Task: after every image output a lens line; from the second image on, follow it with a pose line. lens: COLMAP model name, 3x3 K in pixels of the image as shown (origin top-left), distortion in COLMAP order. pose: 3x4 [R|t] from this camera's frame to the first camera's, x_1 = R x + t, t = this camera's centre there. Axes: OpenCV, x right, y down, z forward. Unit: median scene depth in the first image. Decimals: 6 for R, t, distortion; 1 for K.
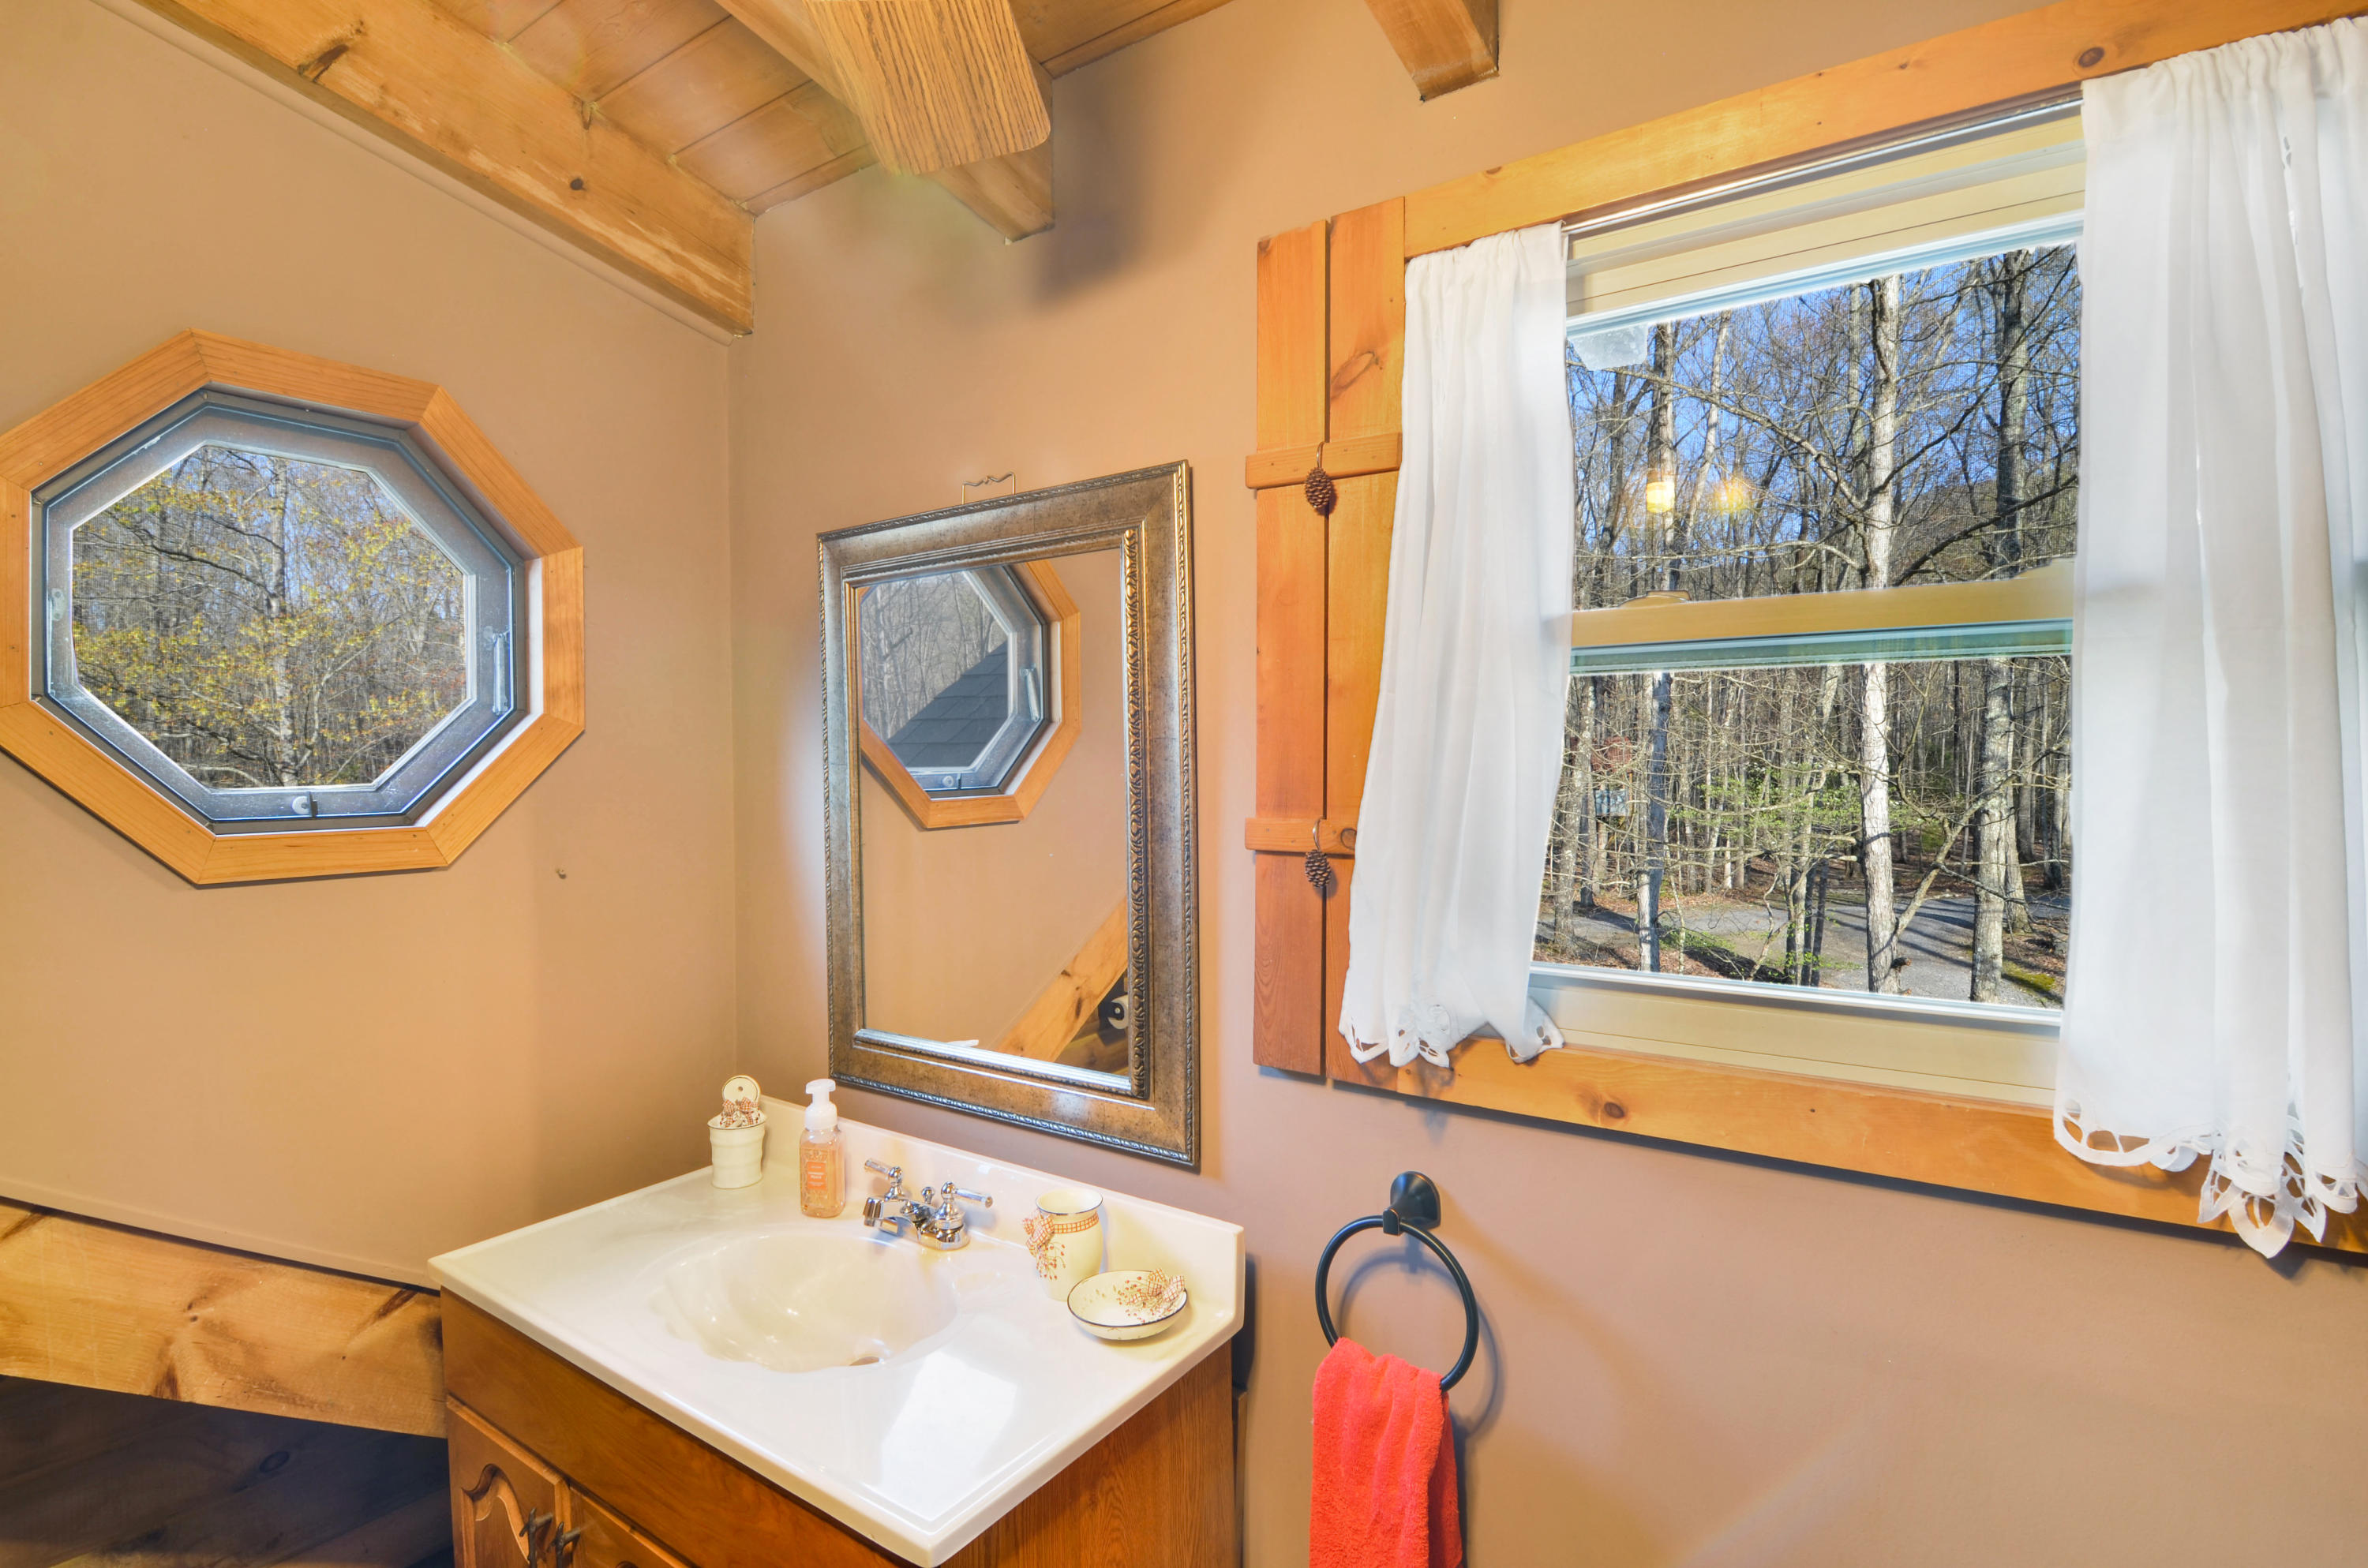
lens RADIAL K [[1154.2, 0, 1182.5], [0, 1154.2, 788.1], [0, 0, 1]] dist [-0.004720, -0.000755]
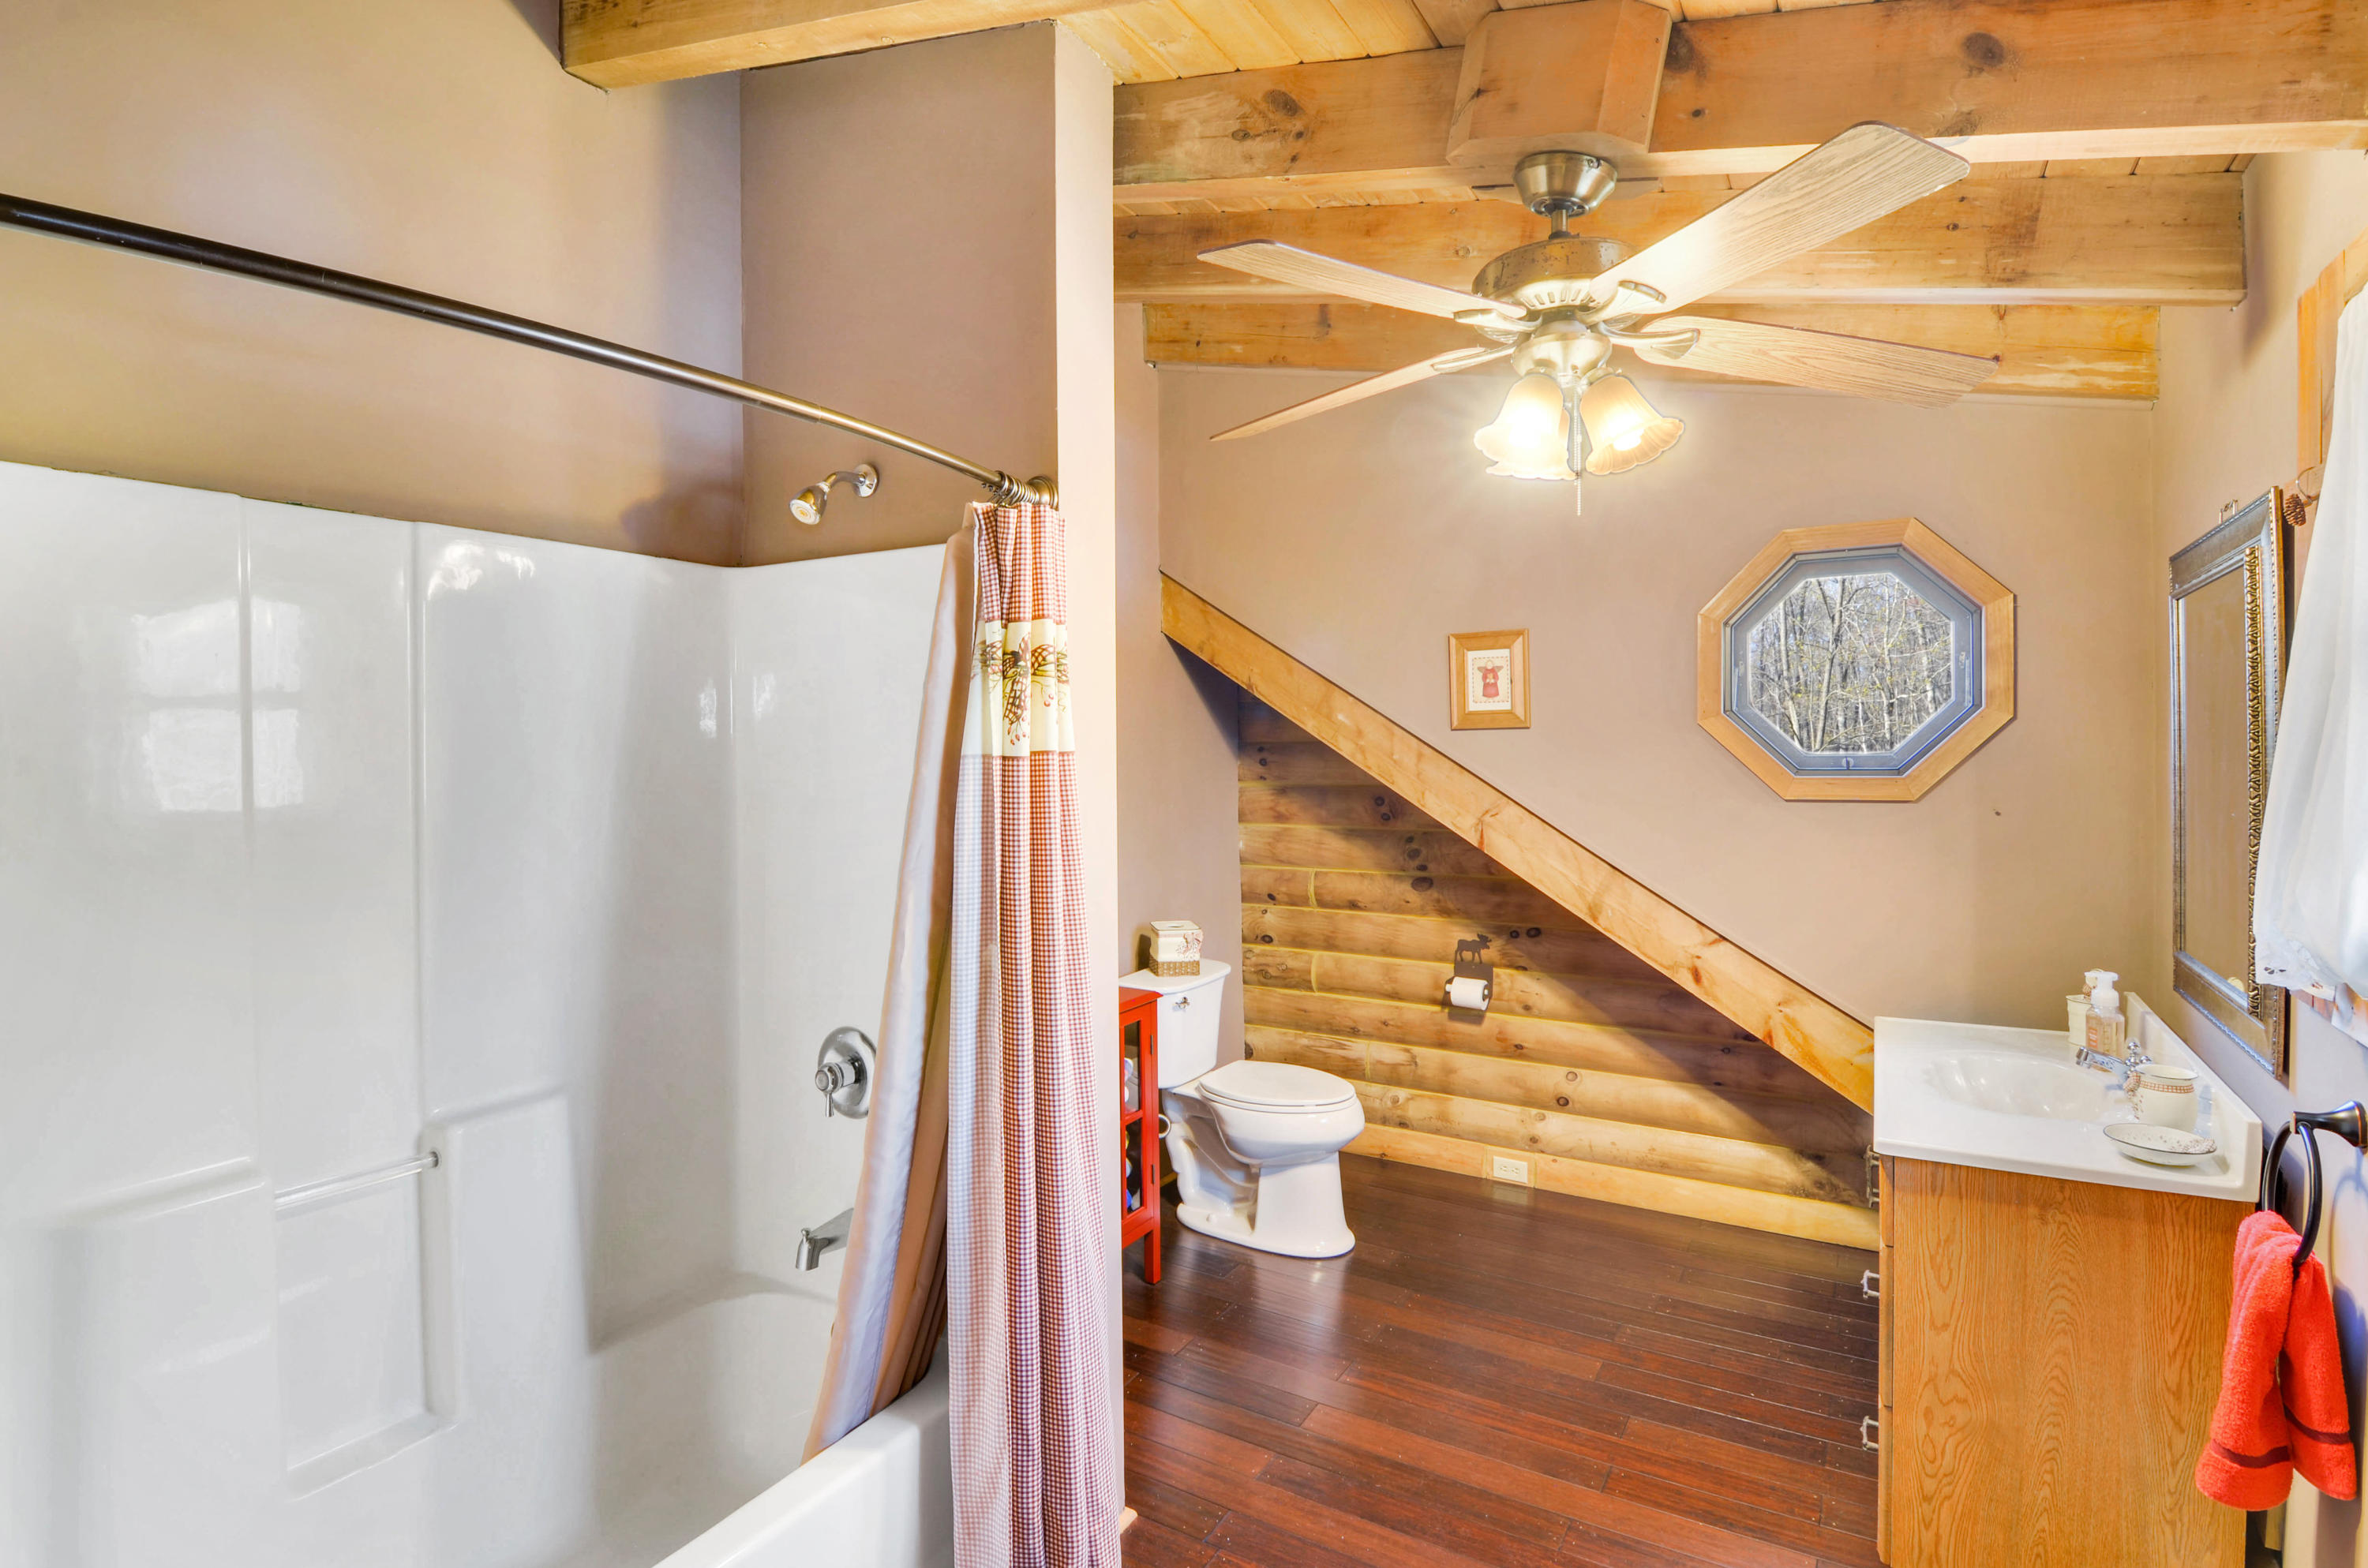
lens RADIAL K [[1154.2, 0, 1185.3], [0, 1154.2, 771.4], [0, 0, 1]] dist [-0.004720, -0.000755]
pose [[0.066284, 0.020184, -0.997597, 1.071606], [-0.008312, 0.999772, 0.019675, 0.000384], [0.997766, 0.006988, 0.066437, -0.196209]]
